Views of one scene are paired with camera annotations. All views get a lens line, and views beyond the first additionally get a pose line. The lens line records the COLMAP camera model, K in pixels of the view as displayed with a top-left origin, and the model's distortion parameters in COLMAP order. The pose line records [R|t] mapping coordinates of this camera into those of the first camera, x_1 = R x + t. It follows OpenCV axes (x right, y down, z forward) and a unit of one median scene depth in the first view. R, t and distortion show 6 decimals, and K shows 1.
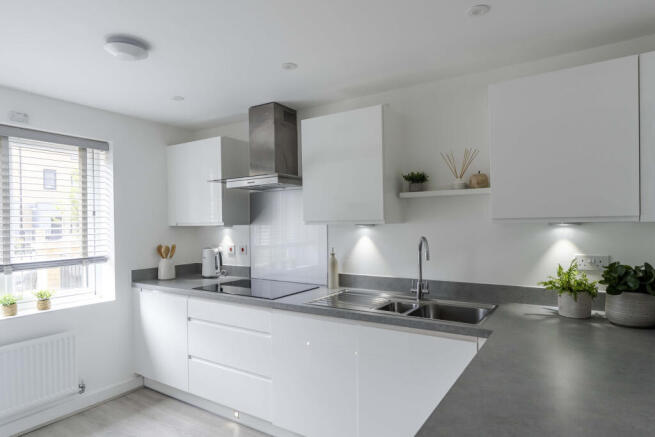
lens RADIAL K [[376.2, 0, 327.1], [0, 376.2, 226.8], [0, 0, 1]] dist [-0.005875, 0.000169]
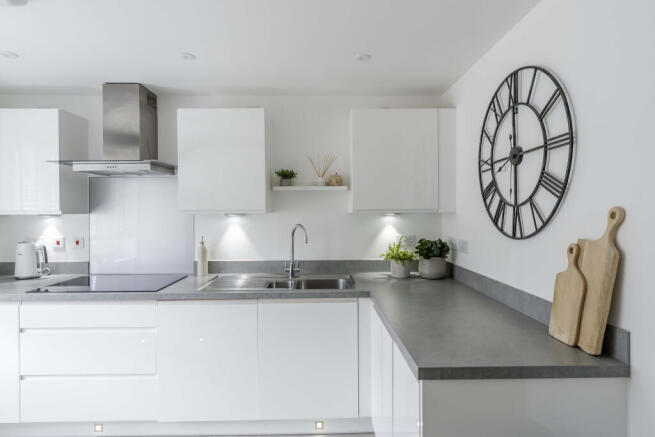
lens RADIAL K [[362.3, 0, 324.1], [0, 362.3, 214.3], [0, 0, 1]] dist [0.003159, 0.002147]
pose [[0.830969, 0.003031, 0.556310, -0.252087], [-0.000292, 0.999987, -0.005013, 0.000310], [-0.556318, 0.004003, 0.830960, -0.009360]]
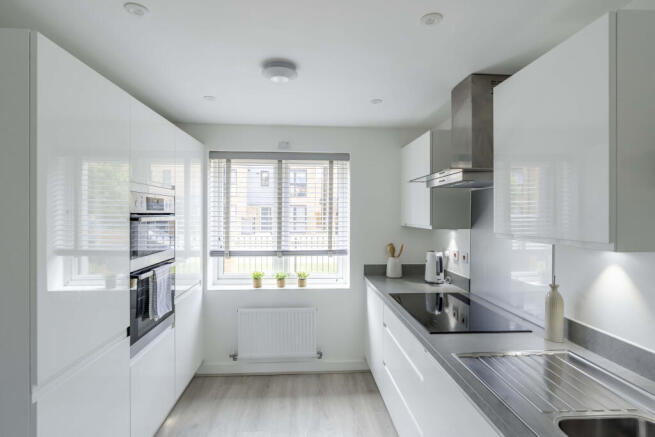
lens RADIAL K [[331.0, 0, 328.4], [0, 331.0, 216.0], [0, 0, 1]] dist [-0.005592, 0.002165]
pose [[0.589550, 0.020779, -0.807465, 0.229044], [-0.016061, 0.999773, 0.014002, -0.044826], [0.807572, 0.004714, 0.589750, 0.354702]]
